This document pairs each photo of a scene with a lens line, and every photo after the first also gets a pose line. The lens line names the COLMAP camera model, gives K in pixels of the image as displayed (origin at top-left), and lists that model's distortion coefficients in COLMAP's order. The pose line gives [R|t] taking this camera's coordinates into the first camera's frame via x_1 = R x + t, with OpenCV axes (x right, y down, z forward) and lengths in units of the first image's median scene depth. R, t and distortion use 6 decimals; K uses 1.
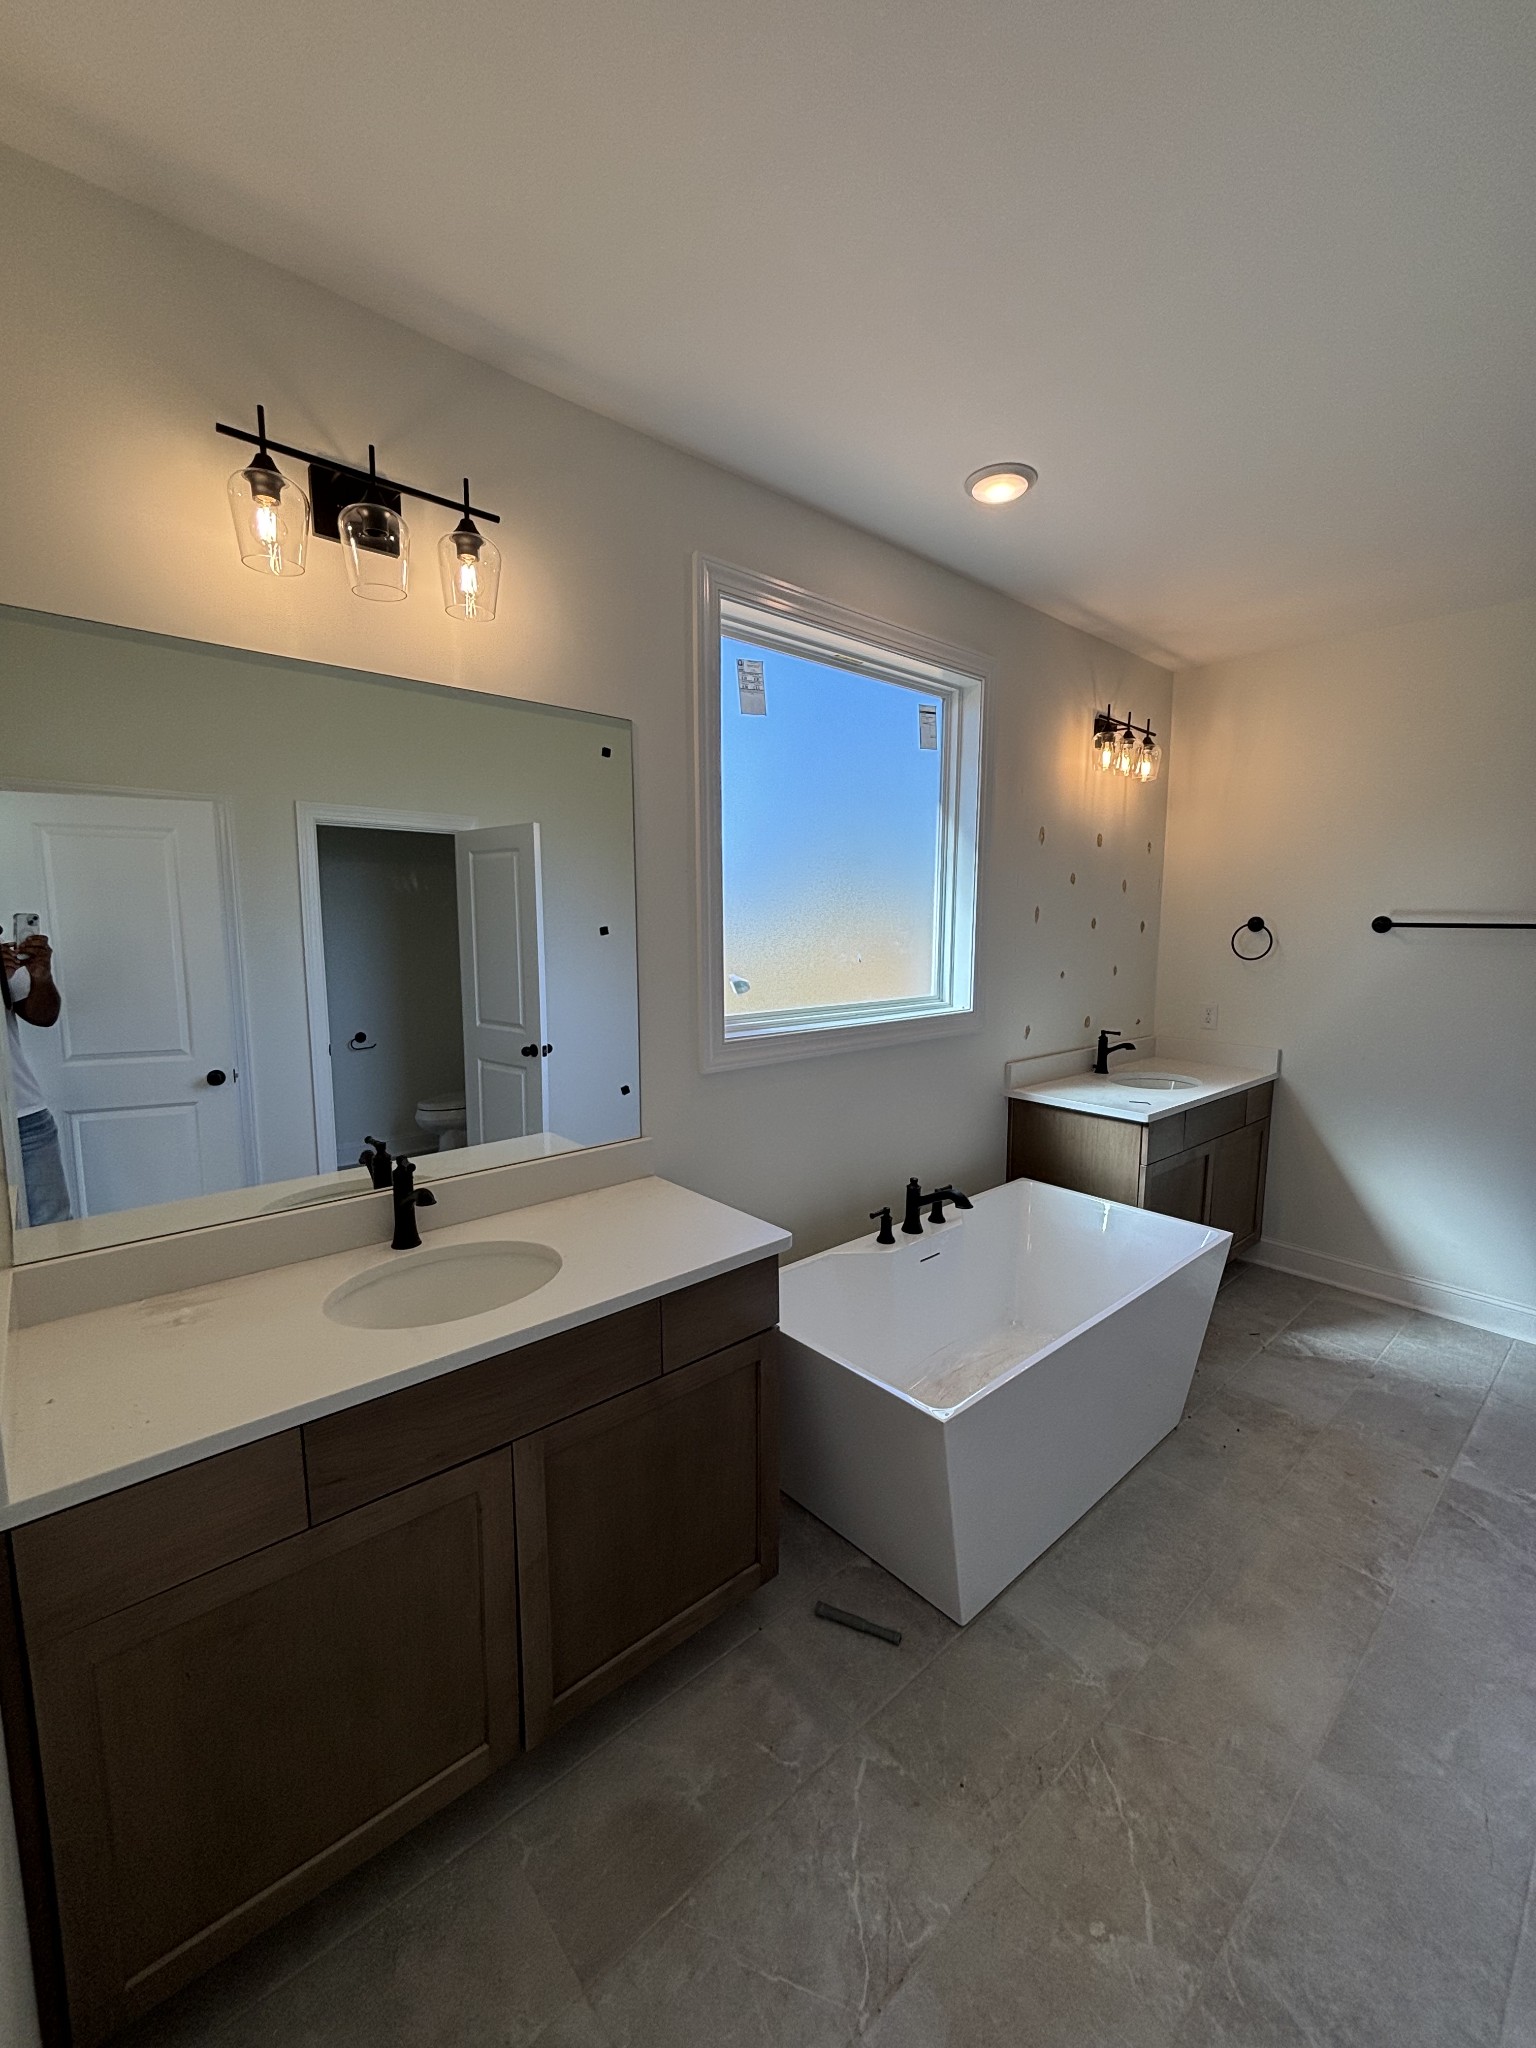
lens RADIAL K [[832.8, 0, 761.5], [0, 832.8, 1035.2], [0, 0, 1]] dist [0.006970, -0.000293]
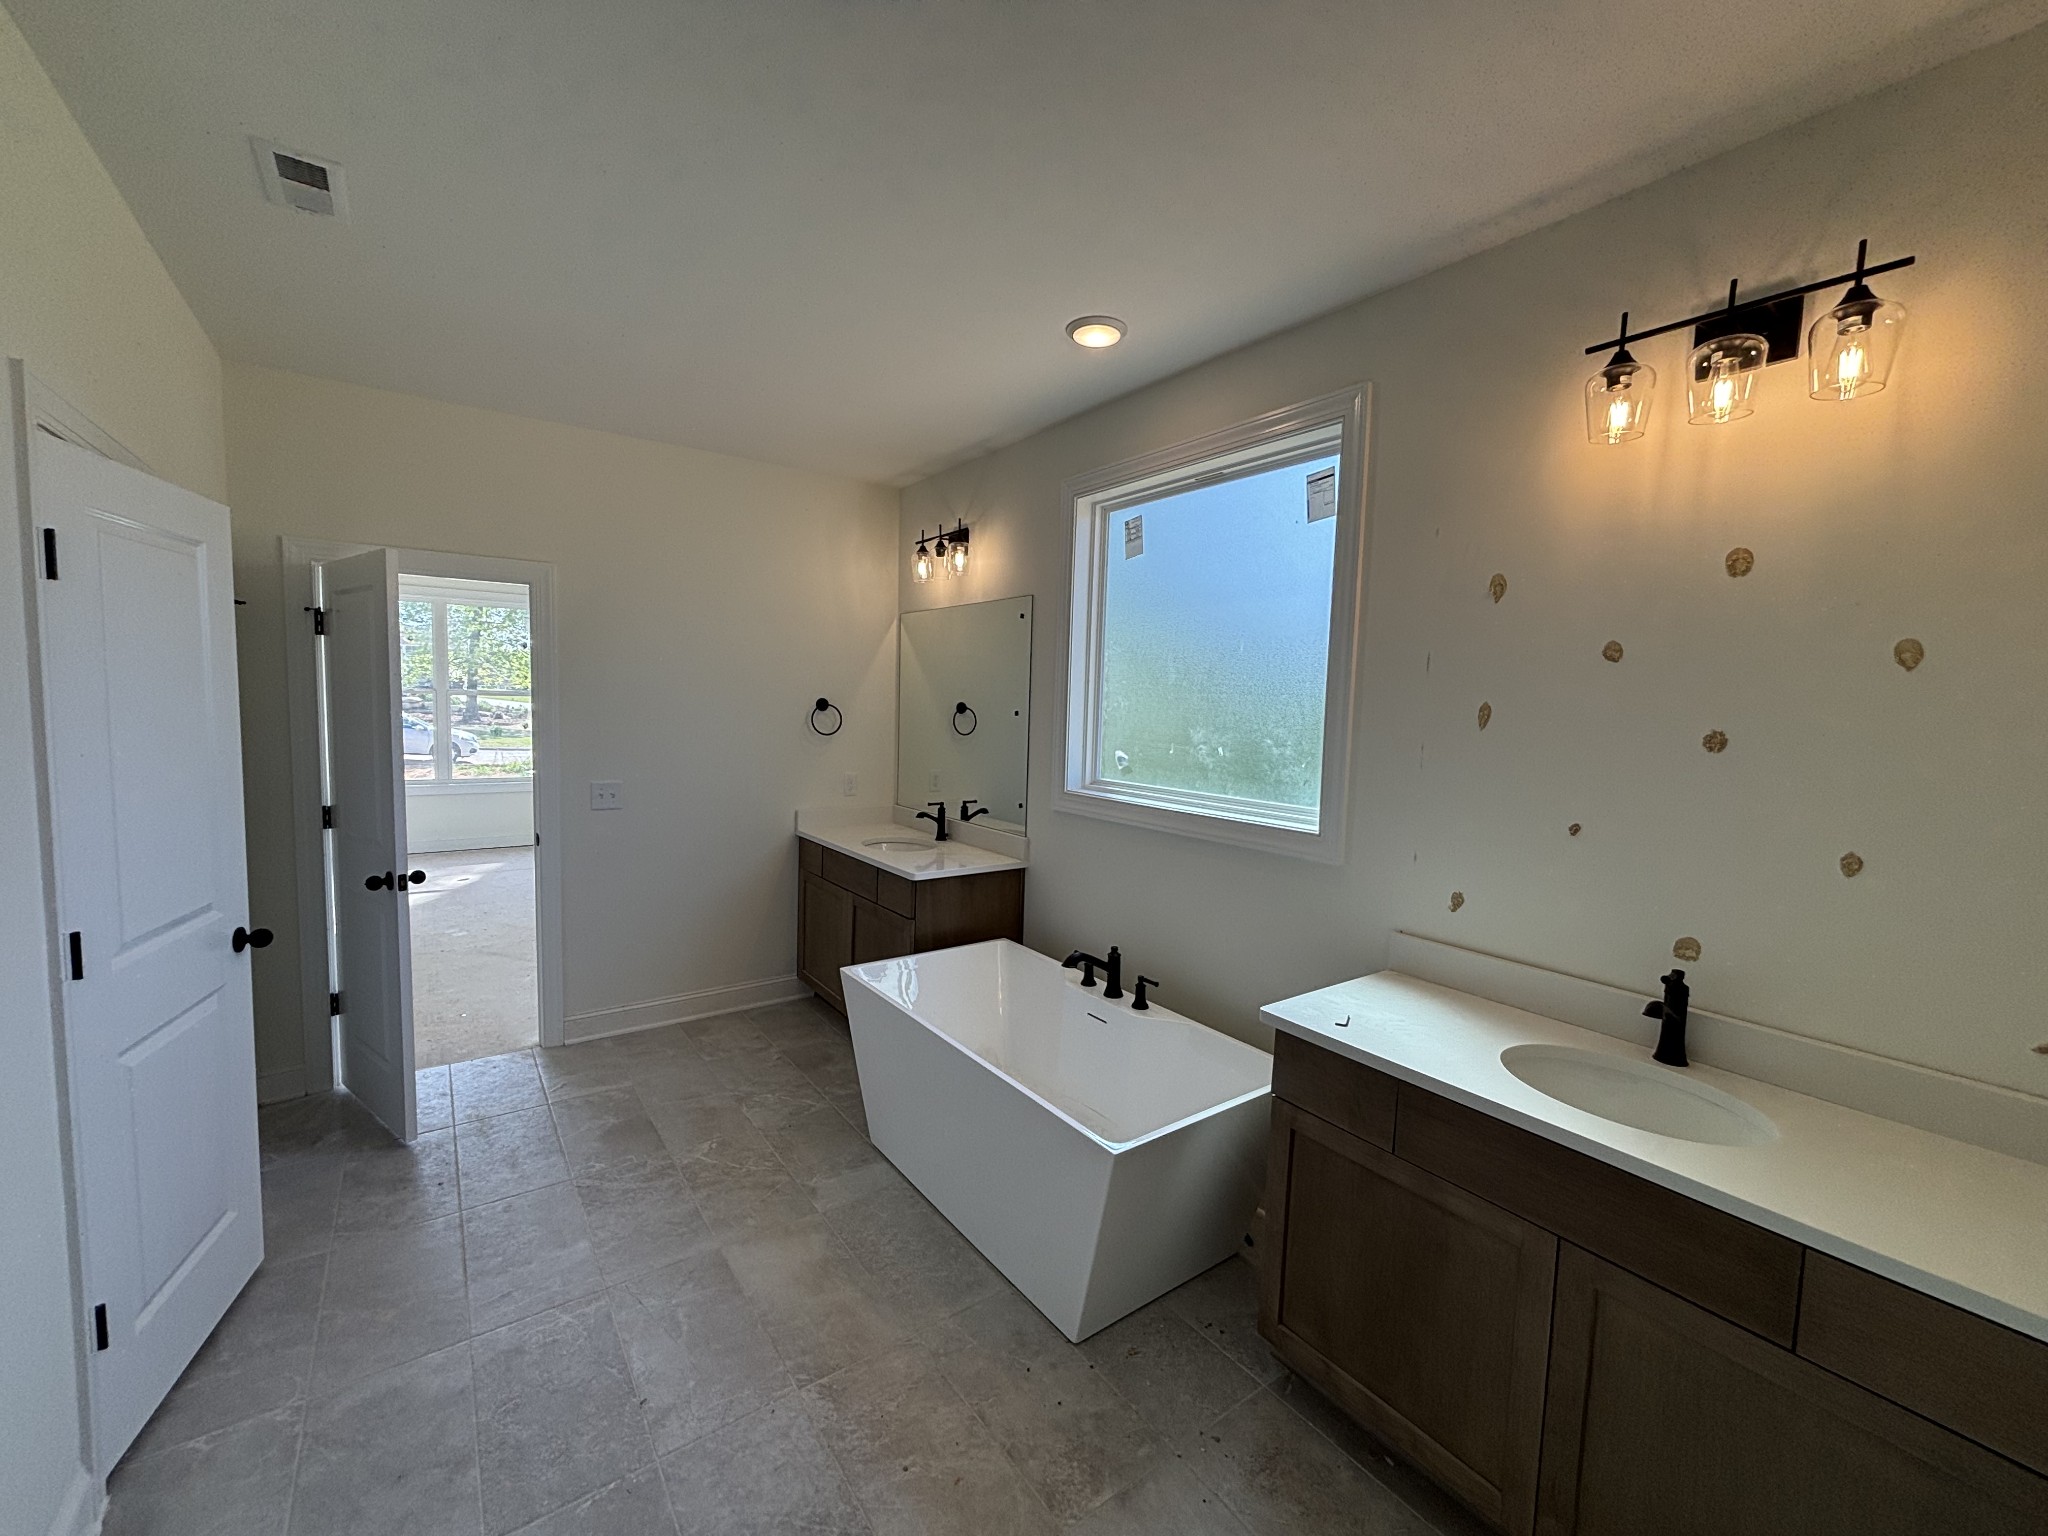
lens RADIAL K [[832.8, 0, 1027.8], [0, 832.8, 762.7], [0, 0, 1]] dist [0.006970, -0.000293]
pose [[-0.093535, 0.075338, -0.992761, 2.085954], [-0.156888, 0.983560, 0.089421, -0.242679], [0.983177, 0.164117, -0.080177, 1.549249]]
